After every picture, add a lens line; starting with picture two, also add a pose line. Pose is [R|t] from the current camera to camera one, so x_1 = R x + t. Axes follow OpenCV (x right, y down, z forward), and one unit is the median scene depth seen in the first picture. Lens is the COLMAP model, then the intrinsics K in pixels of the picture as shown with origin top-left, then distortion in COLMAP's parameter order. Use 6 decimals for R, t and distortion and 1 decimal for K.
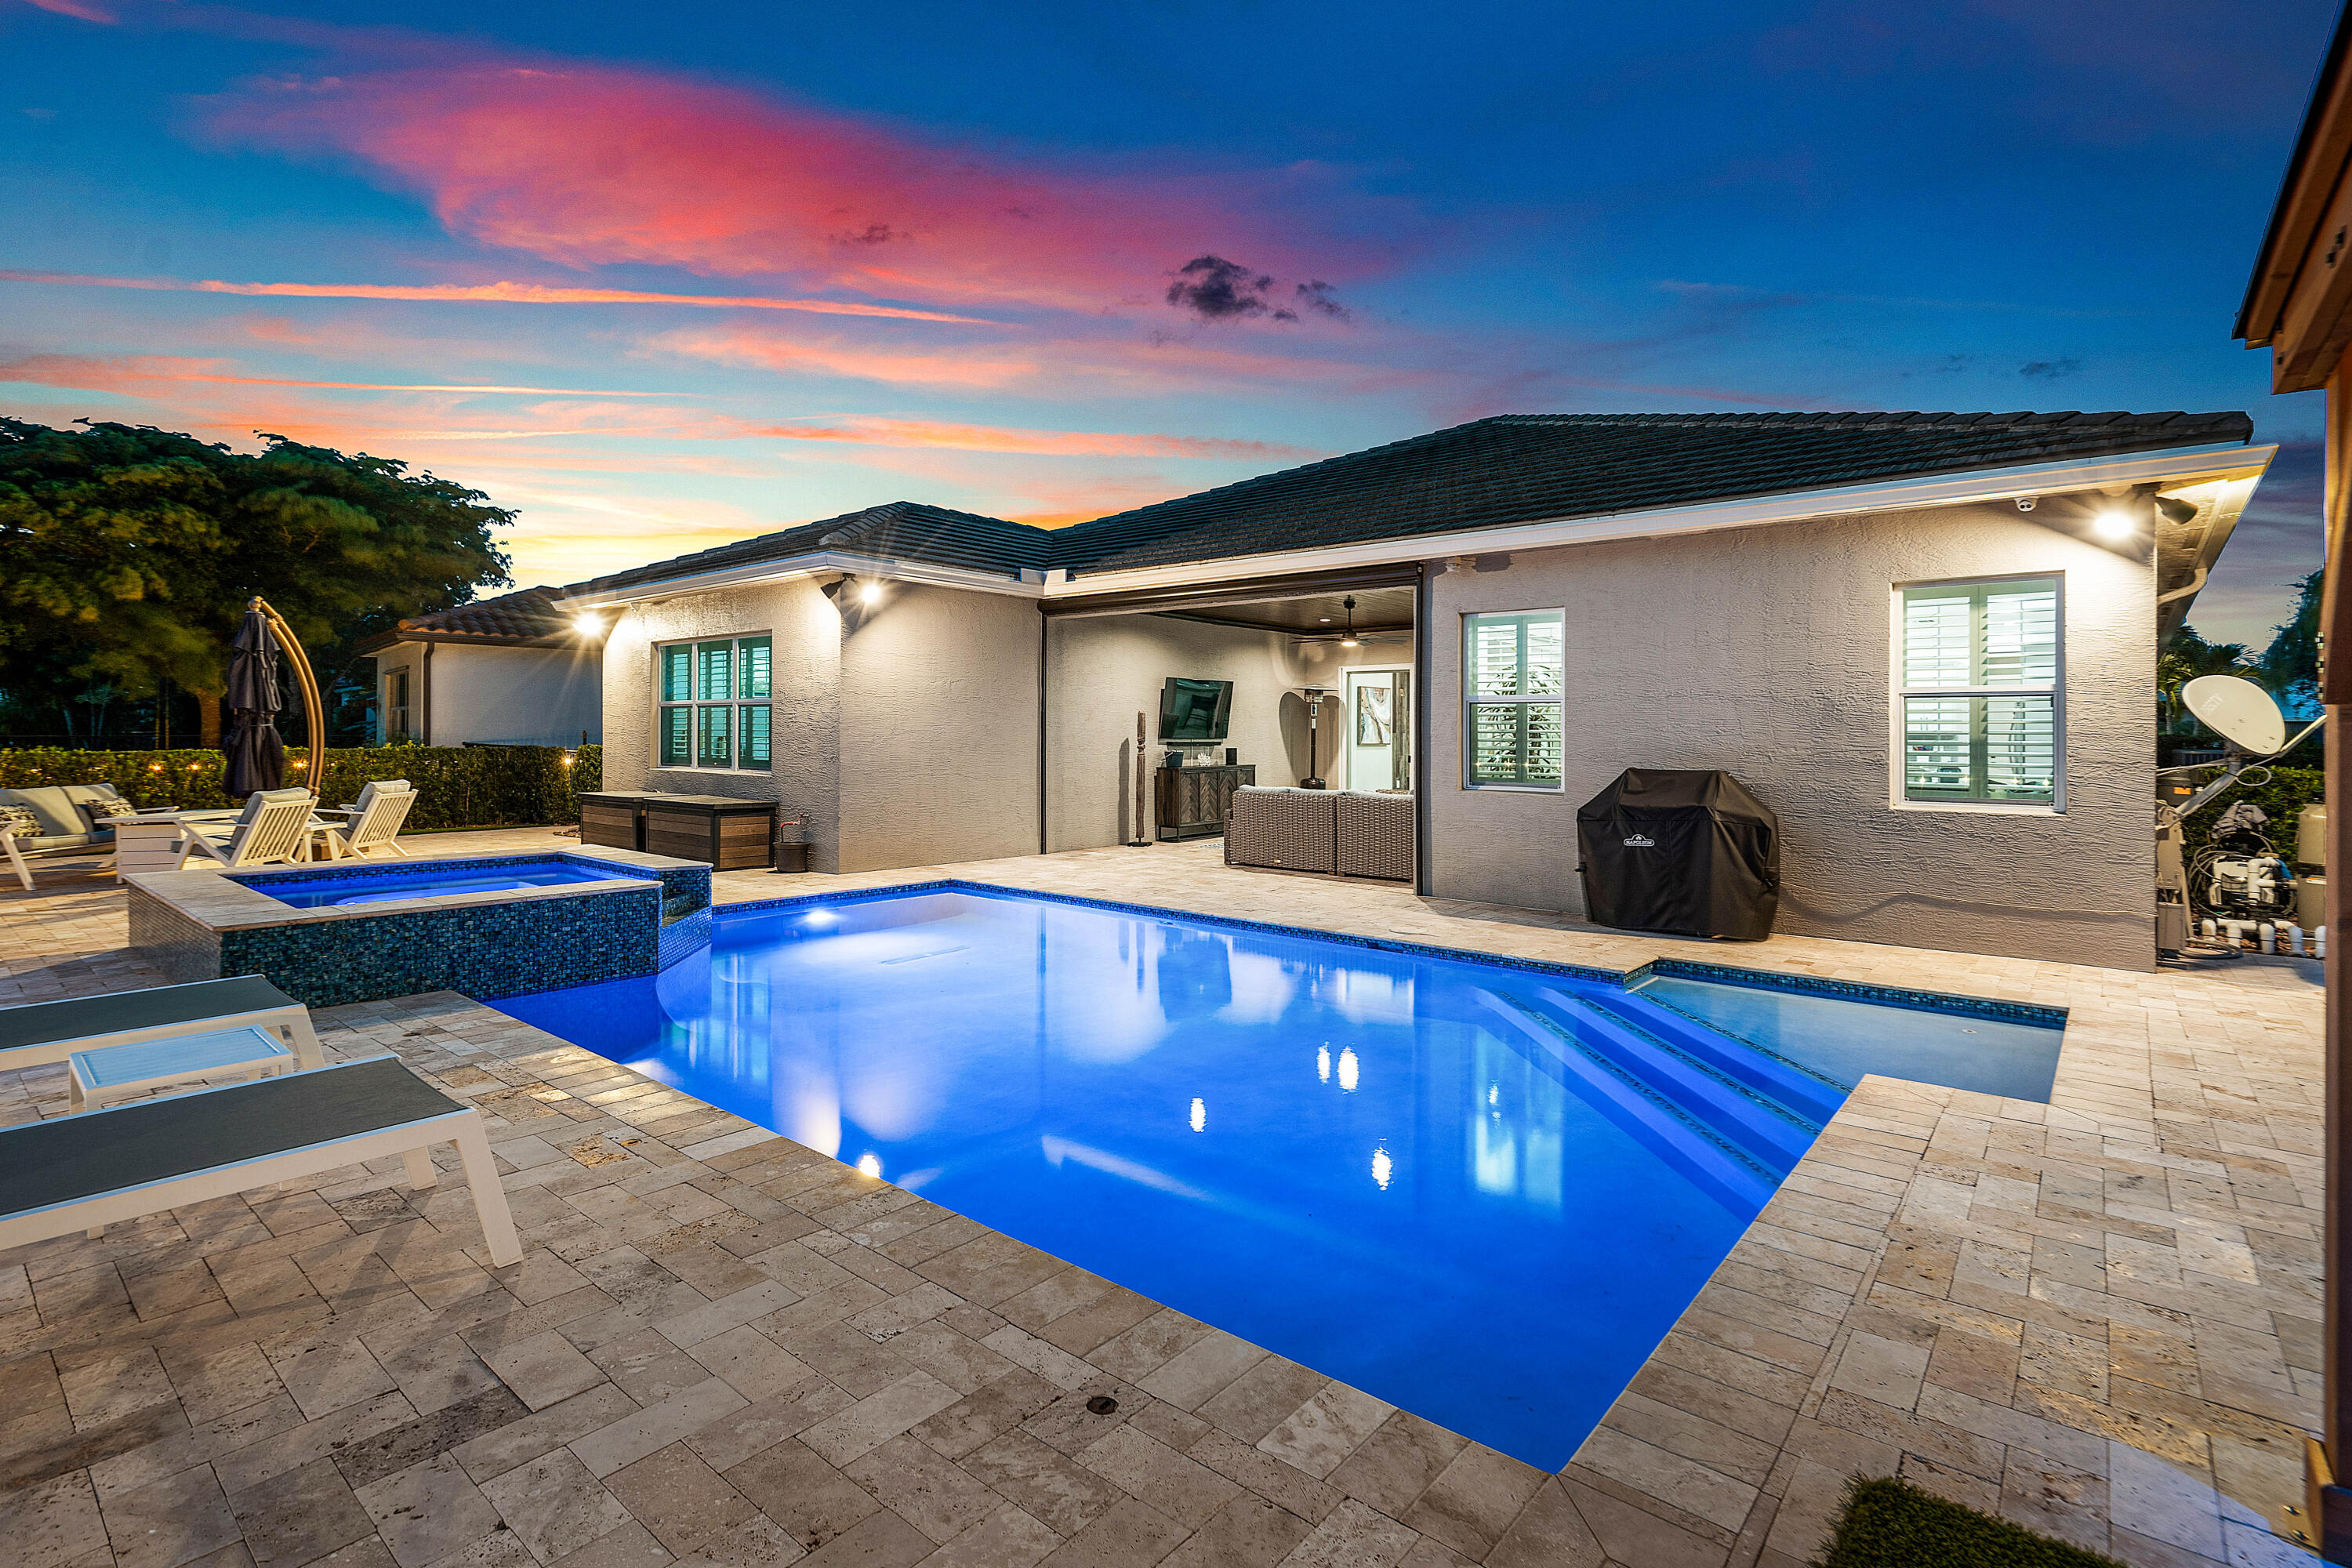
lens RADIAL K [[1080.0, 0, 1168.5], [0, 1080.0, 742.0], [0, 0, 1]] dist [-0.003012, -0.000197]
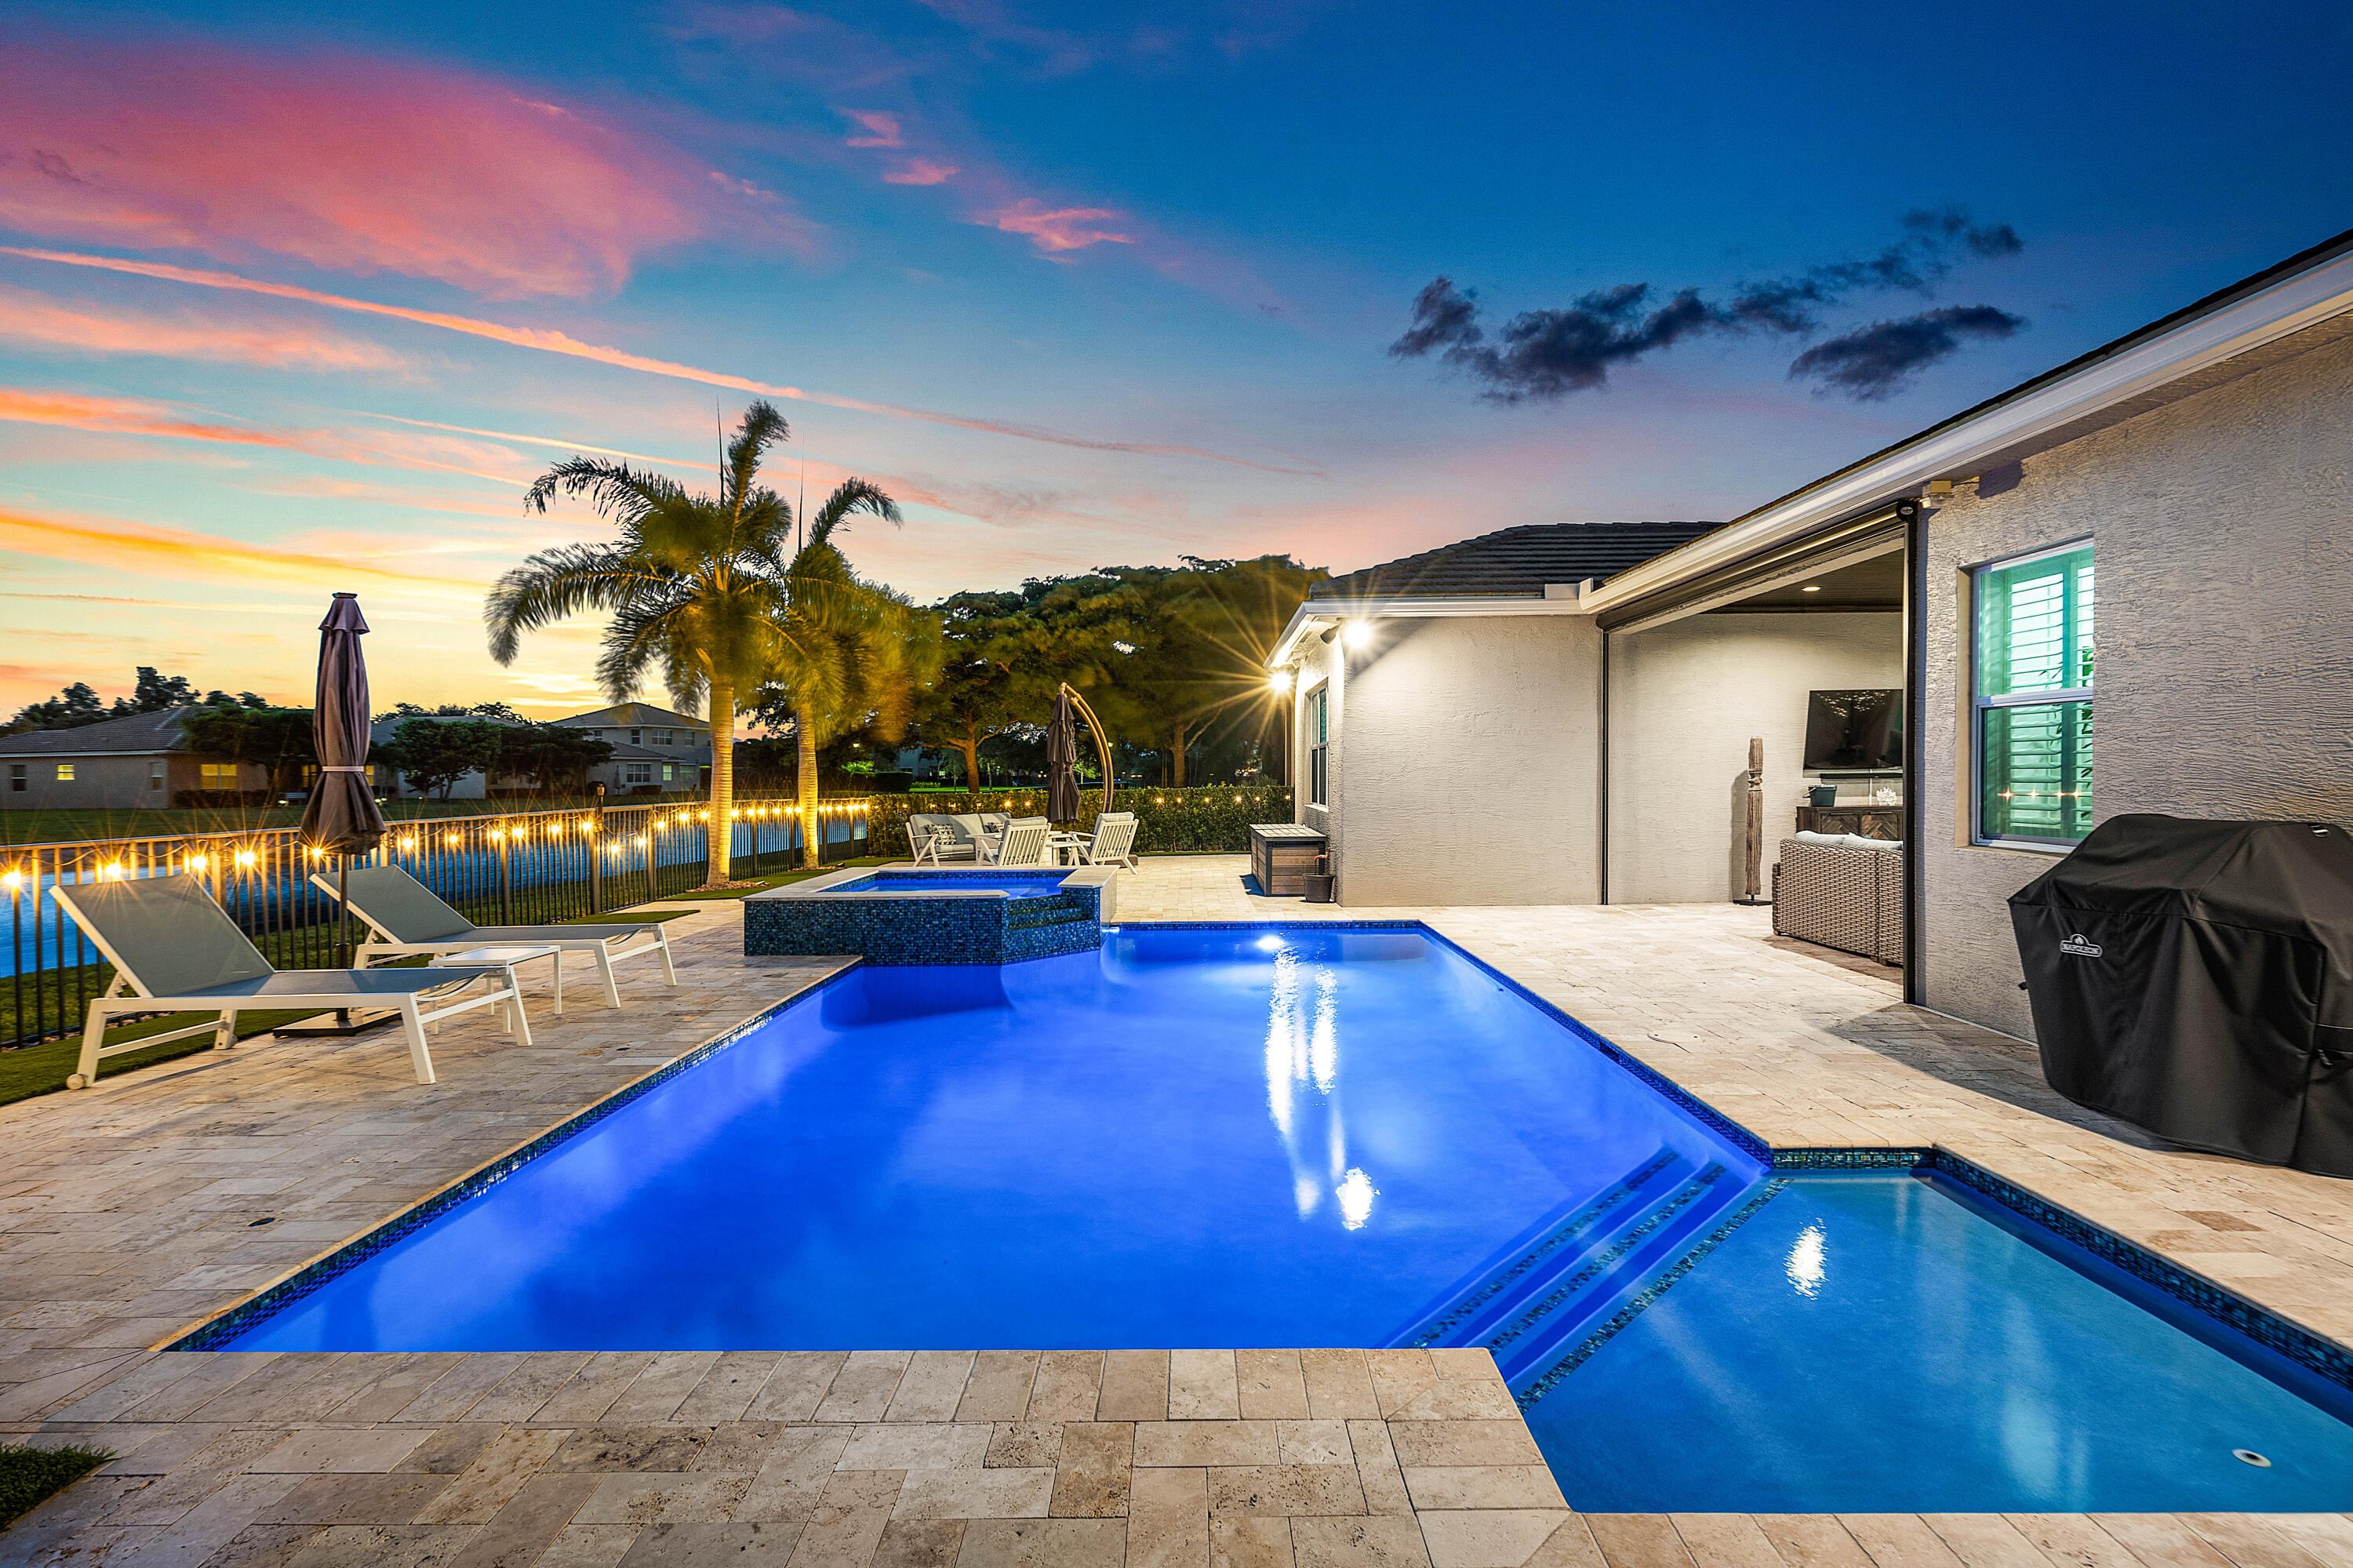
lens RADIAL K [[1086.3, 0, 1176.5], [0, 1086.3, 784.0], [0, 0, 1]] dist [-0.002252, -0.000417]
pose [[0.648991, -0.008218, -0.760752, 0.504712], [0.012599, 0.999921, -0.000053, 0.002308], [0.760692, -0.009550, 0.649043, 0.256538]]
